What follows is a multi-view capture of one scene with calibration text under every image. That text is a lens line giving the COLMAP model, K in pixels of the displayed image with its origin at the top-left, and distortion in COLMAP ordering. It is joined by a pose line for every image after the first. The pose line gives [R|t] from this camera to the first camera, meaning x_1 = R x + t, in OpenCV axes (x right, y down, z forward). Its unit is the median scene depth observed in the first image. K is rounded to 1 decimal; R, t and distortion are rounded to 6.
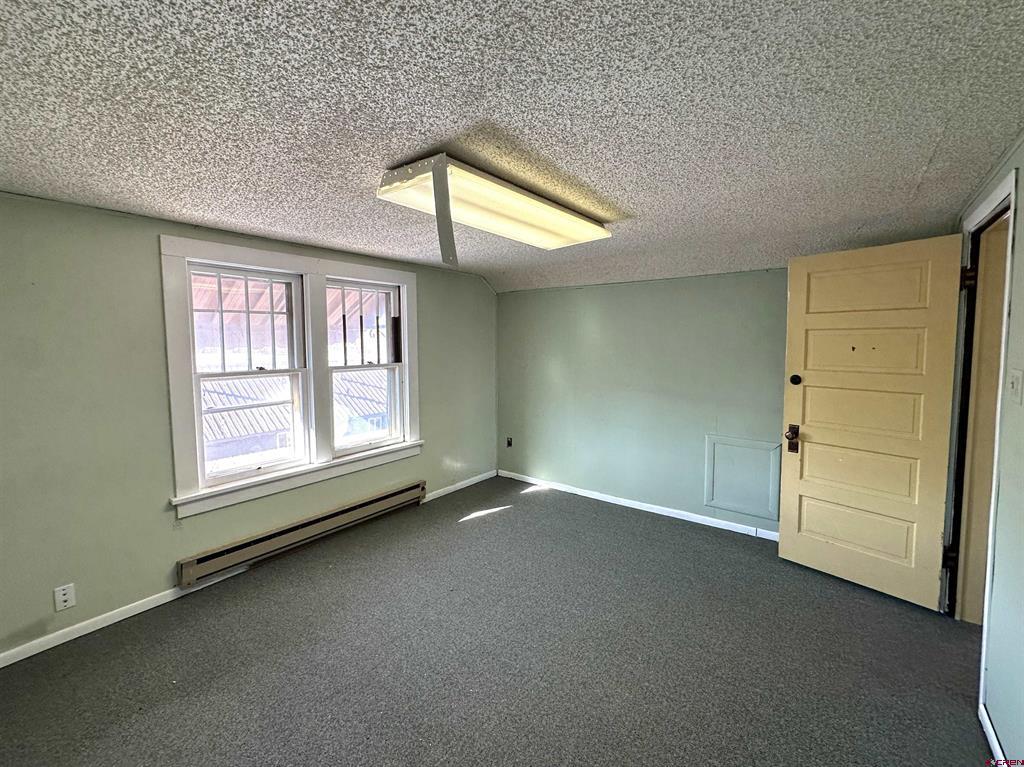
lens RADIAL K [[441.6, 0, 506.2], [0, 441.6, 375.7], [0, 0, 1]] dist [-0.003609, 0.000049]
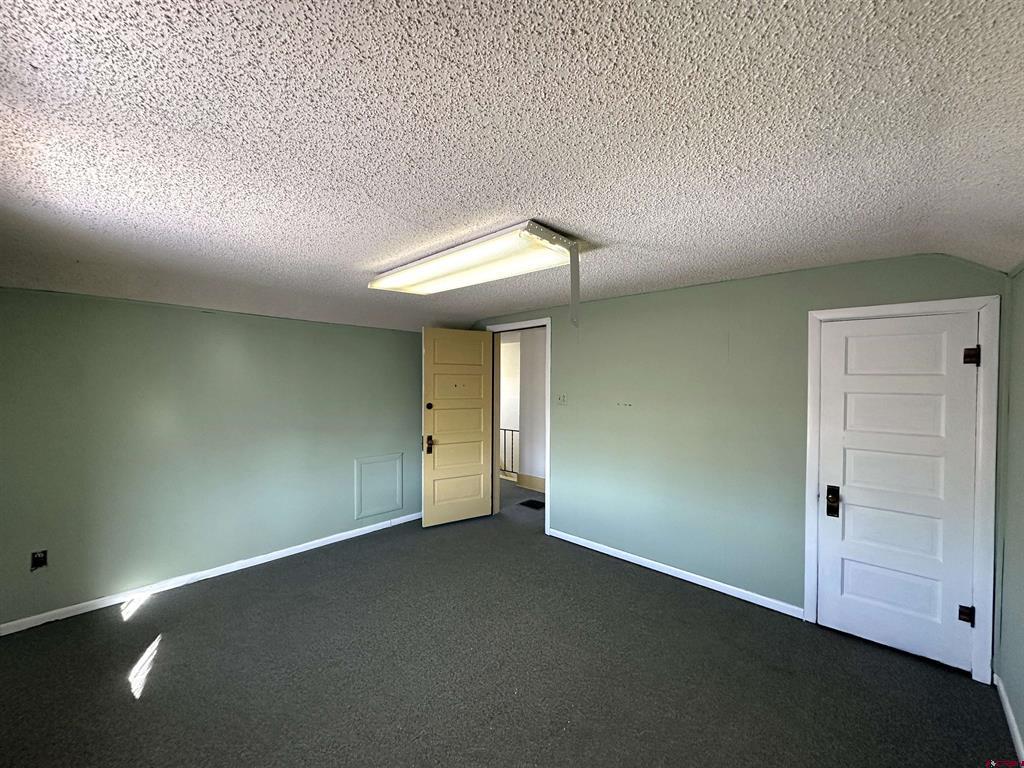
lens RADIAL K [[407.4, 0, 509.7], [0, 407.4, 386.2], [0, 0, 1]] dist [0.000096, -0.000116]
pose [[0.094136, -0.005182, 0.995546, -0.694425], [0.072423, 0.997373, -0.001657, -0.035592], [-0.992922, 0.072257, 0.094263, 0.546119]]
